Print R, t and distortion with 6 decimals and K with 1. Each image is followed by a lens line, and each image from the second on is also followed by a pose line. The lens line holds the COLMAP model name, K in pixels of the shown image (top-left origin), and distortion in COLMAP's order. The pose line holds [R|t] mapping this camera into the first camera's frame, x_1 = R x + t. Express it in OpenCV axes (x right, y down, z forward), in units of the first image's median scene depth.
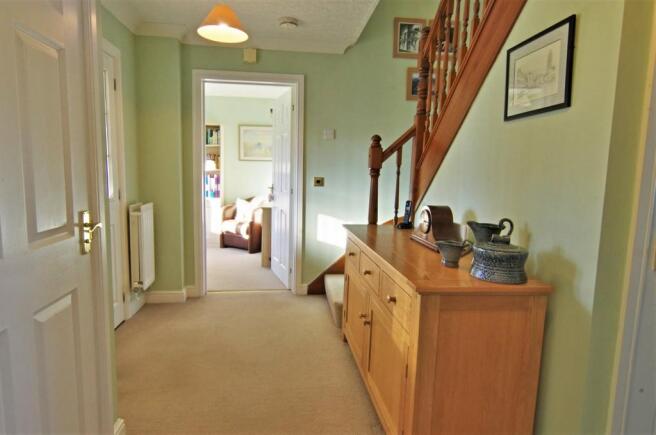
lens RADIAL K [[377.9, 0, 325.0], [0, 377.9, 215.3], [0, 0, 1]] dist [-0.003500, -0.000617]
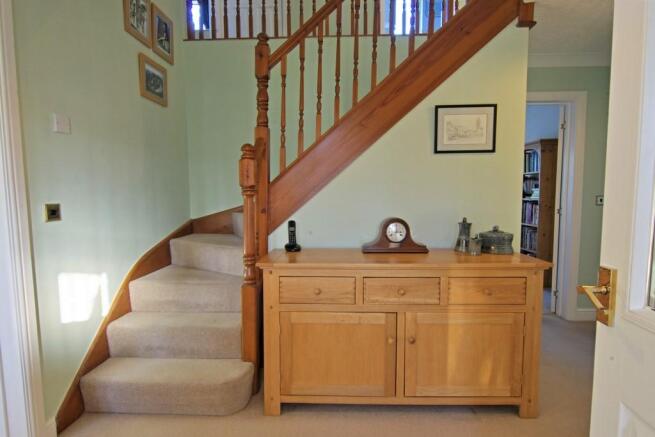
lens RADIAL K [[342.2, 0, 327.5], [0, 342.2, 220.6], [0, 0, 1]] dist [-0.003861, -0.001234]
pose [[0.162567, -0.100141, 0.981603, -0.432209], [0.123577, 0.989070, 0.080437, -0.070938], [-0.978928, 0.108227, 0.173165, 0.569700]]
